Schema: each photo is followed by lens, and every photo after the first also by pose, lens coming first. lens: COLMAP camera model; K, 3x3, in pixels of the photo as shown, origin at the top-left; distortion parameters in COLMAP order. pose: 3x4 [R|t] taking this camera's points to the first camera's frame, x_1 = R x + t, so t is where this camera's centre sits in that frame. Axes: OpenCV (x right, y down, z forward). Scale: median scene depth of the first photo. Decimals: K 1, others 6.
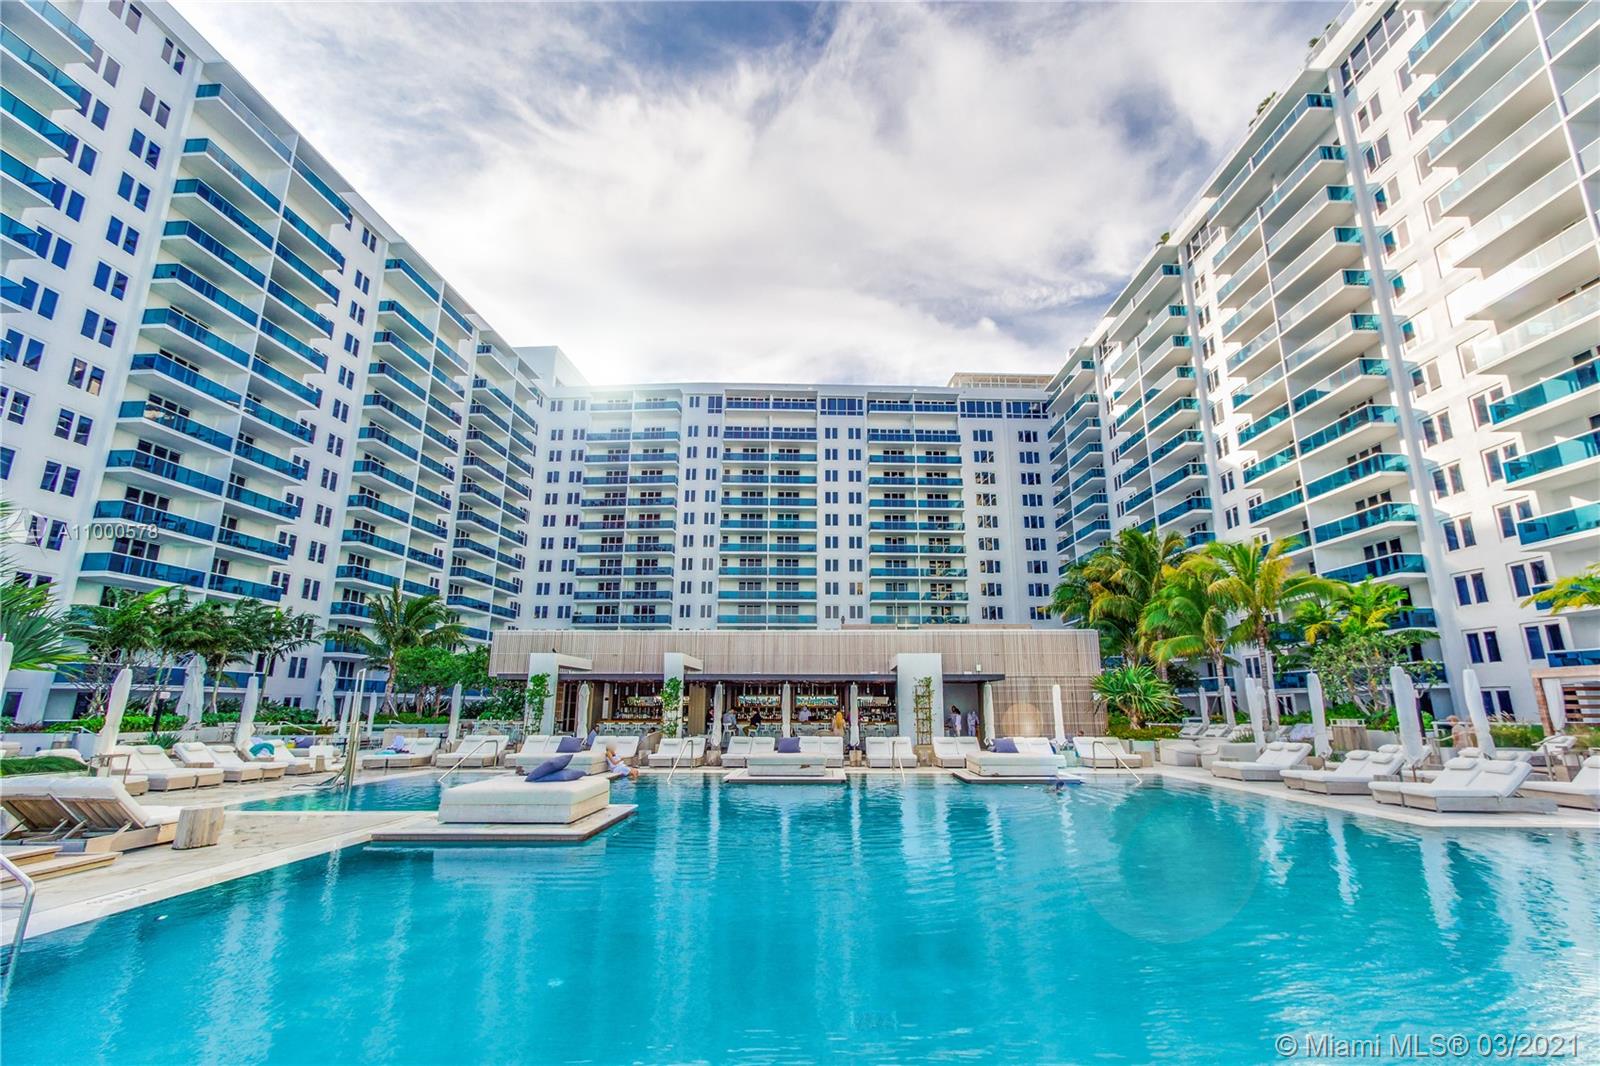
lens RADIAL K [[746.1, 0, 808.9], [0, 746.1, 527.2], [0, 0, 1]] dist [-0.000428, 0.001802]
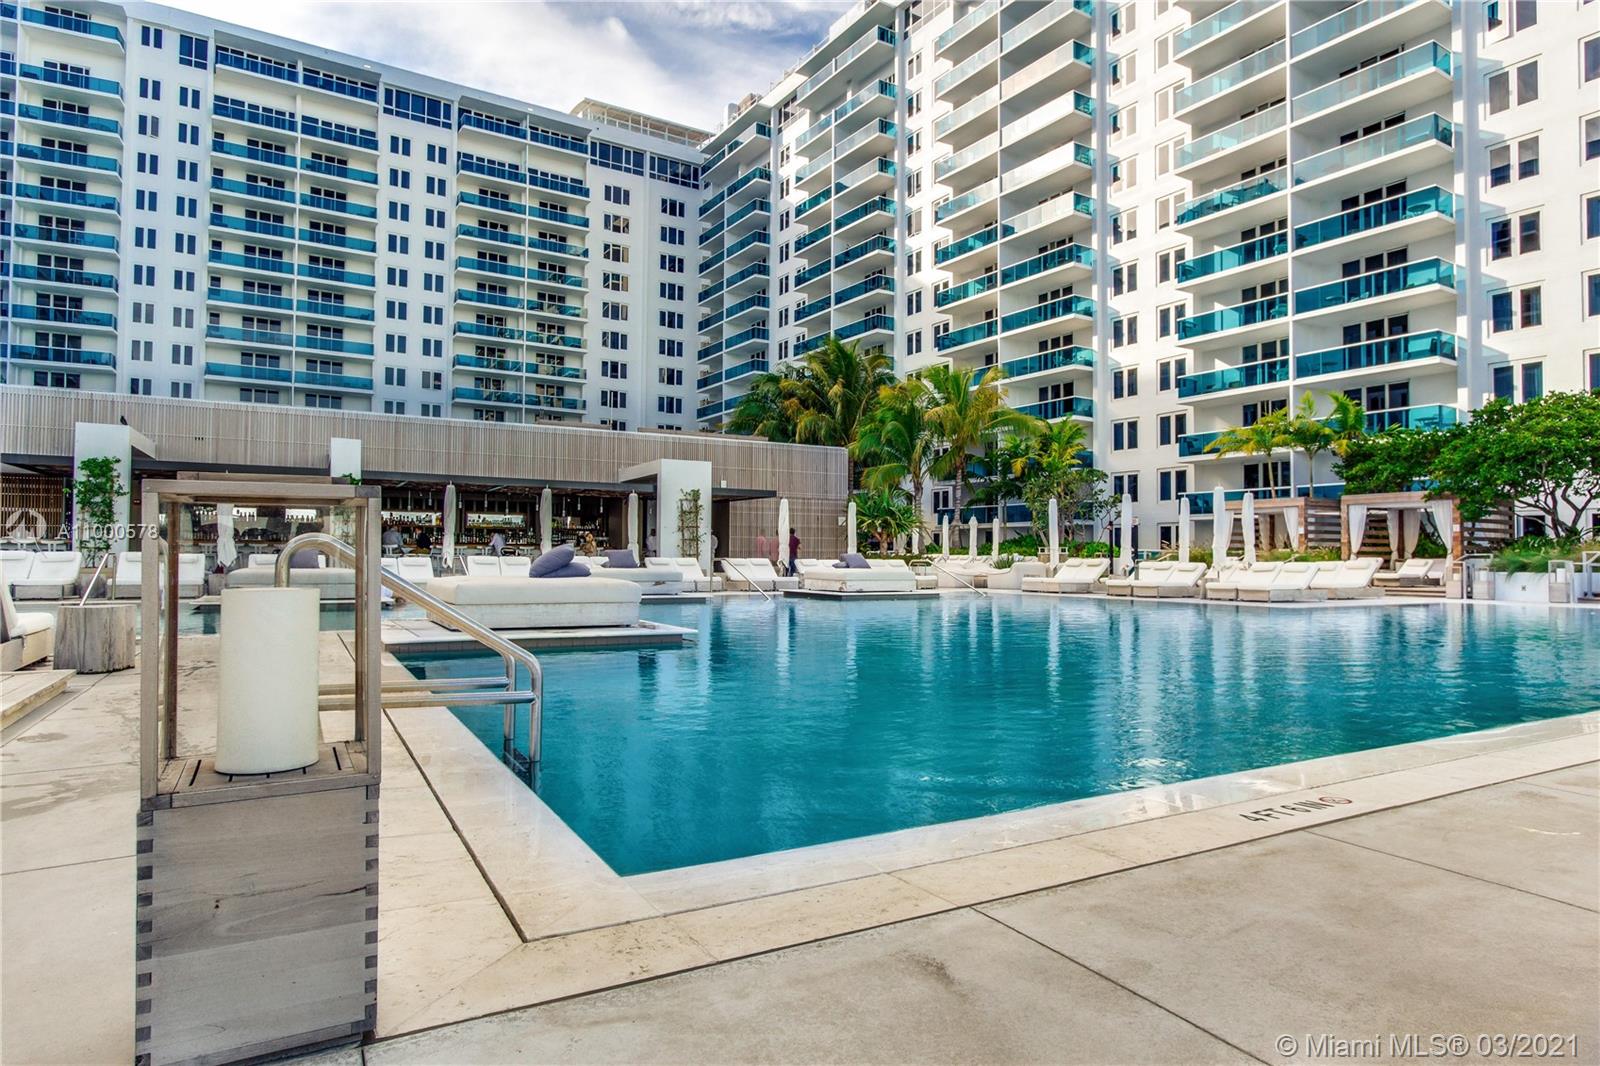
lens RADIAL K [[946.2, 0, 812.8], [0, 946.2, 543.6], [0, 0, 1]] dist [-0.012329, 0.008796]
pose [[0.856737, 0.014531, 0.515549, -0.121382], [-0.130489, 0.973188, 0.189415, 0.020589], [-0.498974, -0.229552, 0.835662, 0.024868]]
